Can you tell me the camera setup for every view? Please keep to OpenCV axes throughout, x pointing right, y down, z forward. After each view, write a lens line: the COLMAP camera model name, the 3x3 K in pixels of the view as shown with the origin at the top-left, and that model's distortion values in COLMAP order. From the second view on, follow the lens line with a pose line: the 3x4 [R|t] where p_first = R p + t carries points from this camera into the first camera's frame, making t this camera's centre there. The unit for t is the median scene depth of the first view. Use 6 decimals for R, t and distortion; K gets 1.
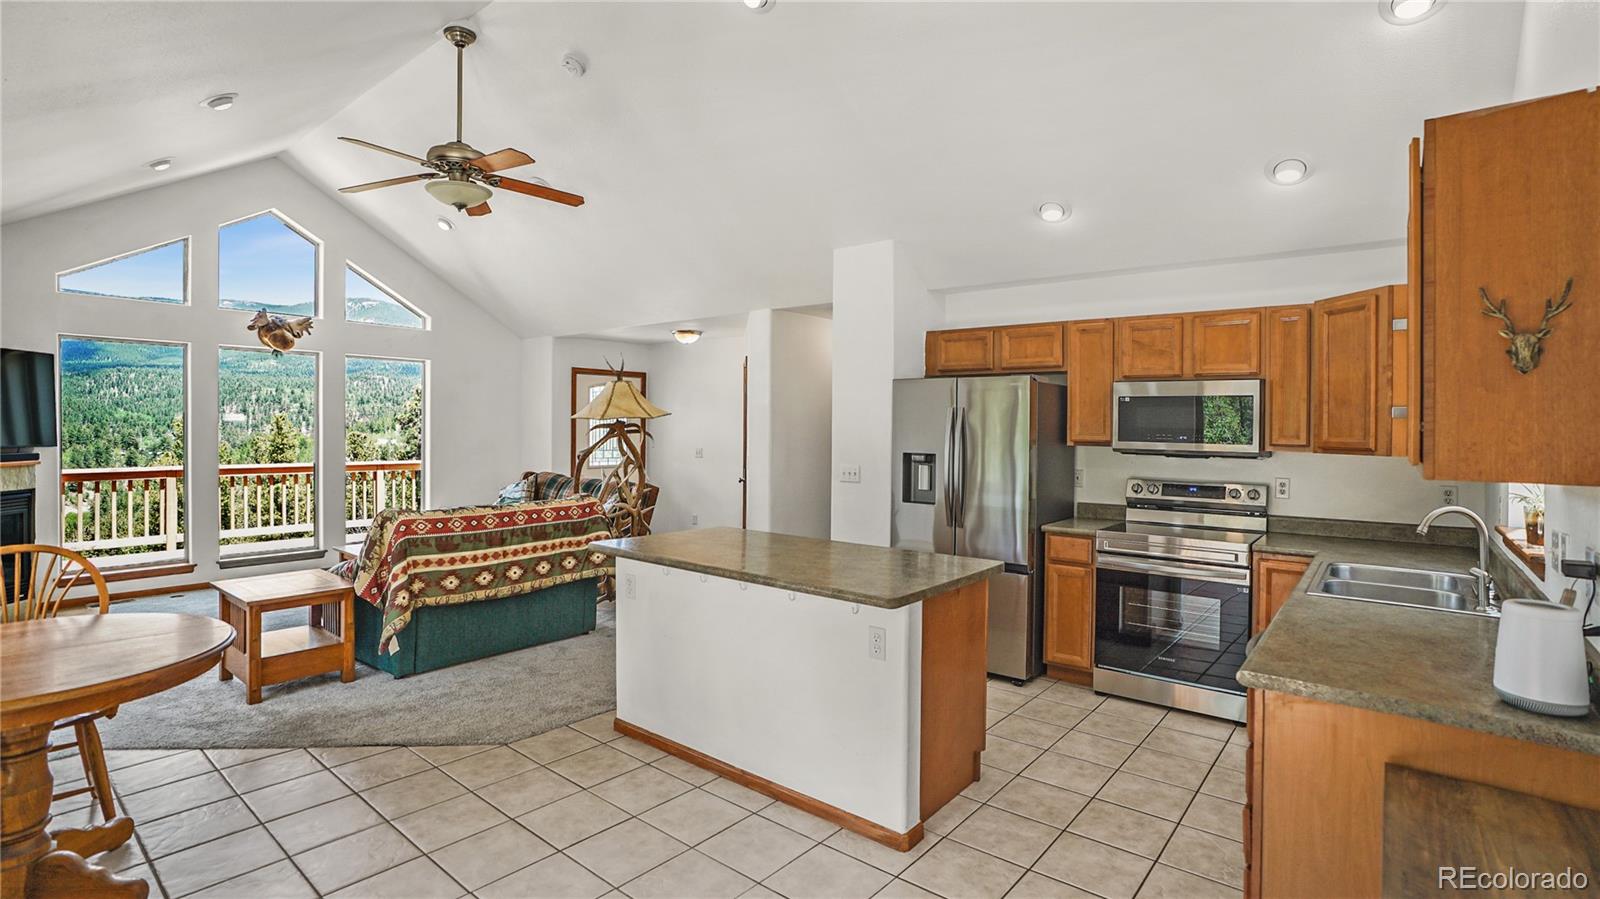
lens RADIAL K [[746.9, 0, 800.2], [0, 746.9, 456.2], [0, 0, 1]] dist [-0.055346, 0.016502]
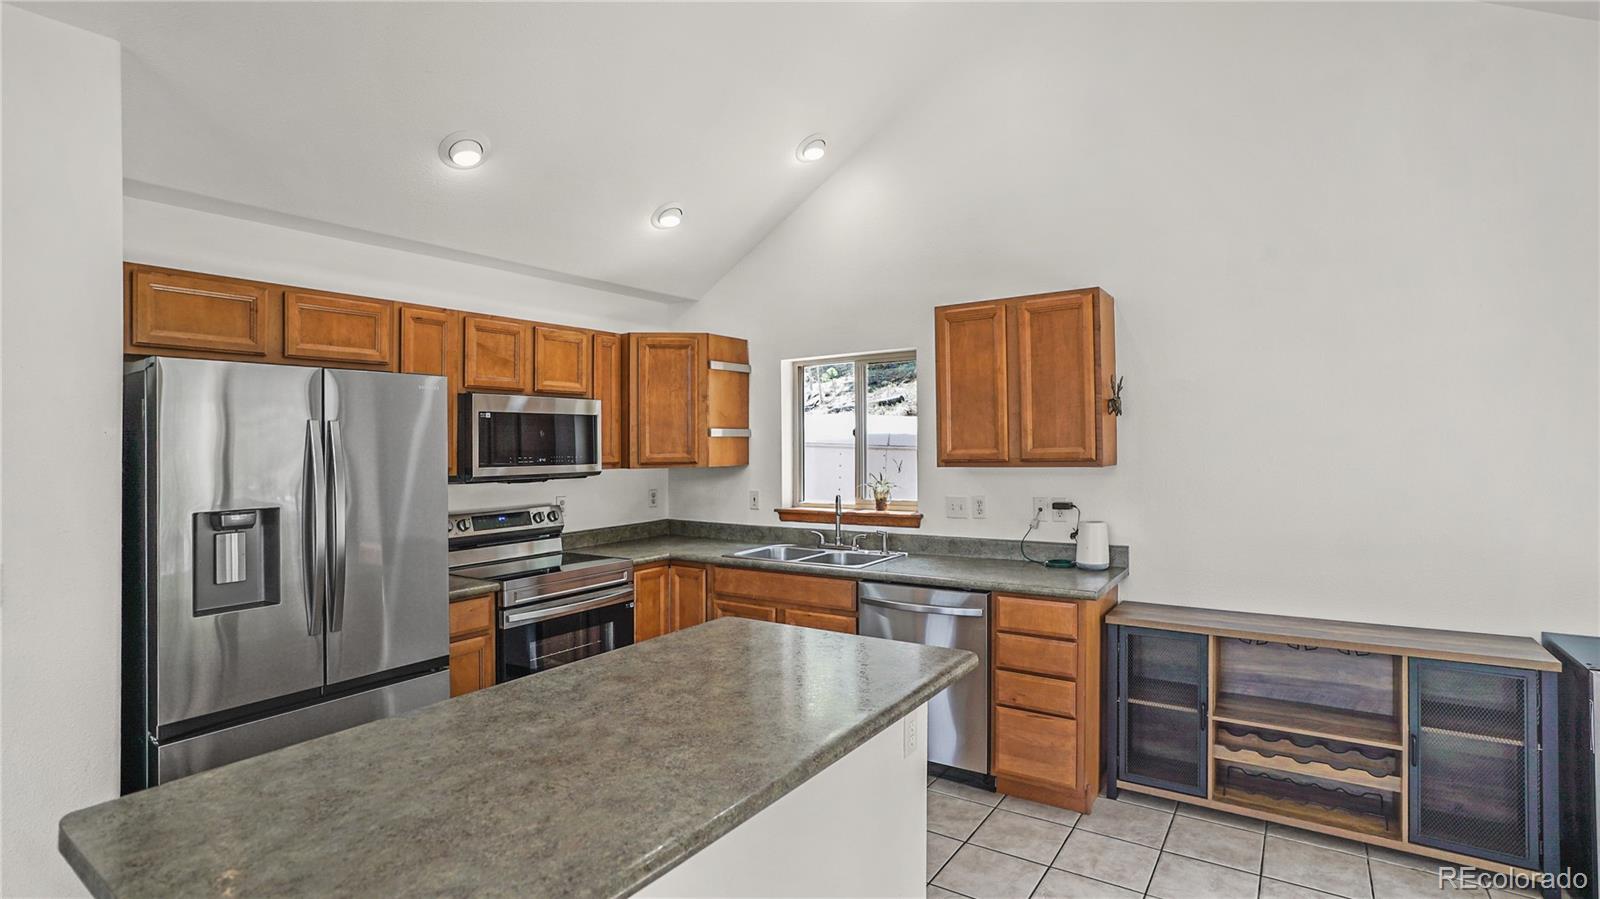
lens RADIAL K [[746.9, 0, 798.8], [0, 746.9, 459.2], [0, 0, 1]] dist [-0.055346, 0.016502]
pose [[-0.078440, -0.027467, 0.996540, -0.395353], [0.053650, 0.998056, 0.031732, -0.036986], [-0.995474, 0.055953, -0.076814, 0.738638]]
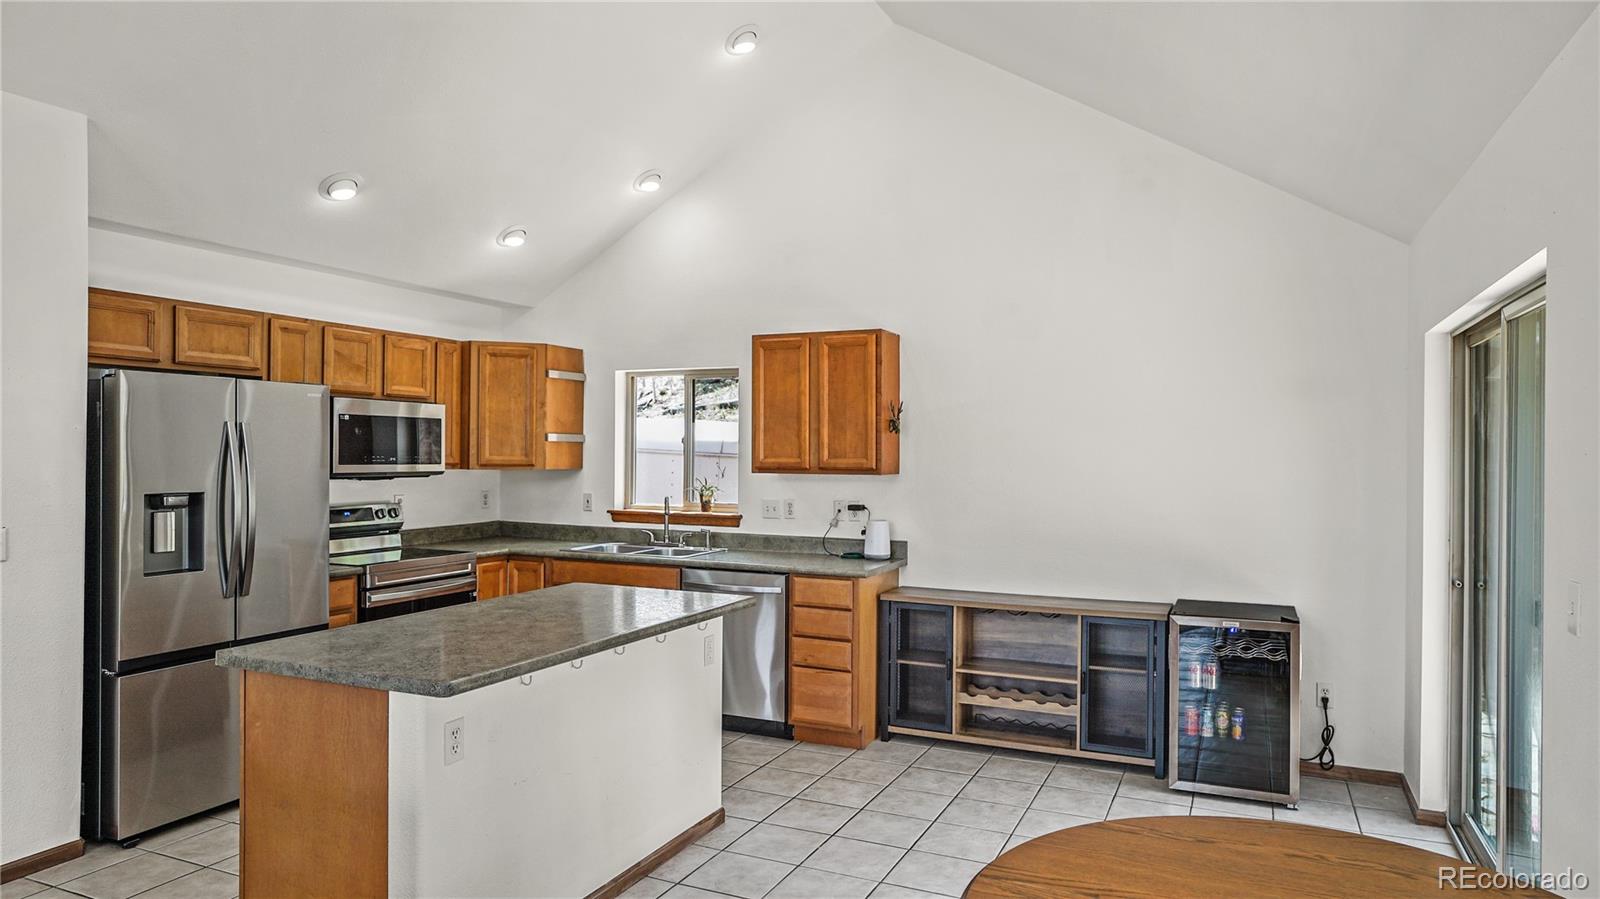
lens RADIAL K [[964.0, 0, 817.5], [0, 964.0, 506.7], [0, 0, 1]] dist [-0.025149, 0.004162]
pose [[-0.270913, -0.067213, 0.960254, -0.836584], [0.025805, 0.996694, 0.077044, -0.044477], [-0.962258, 0.045652, -0.268283, 0.781263]]
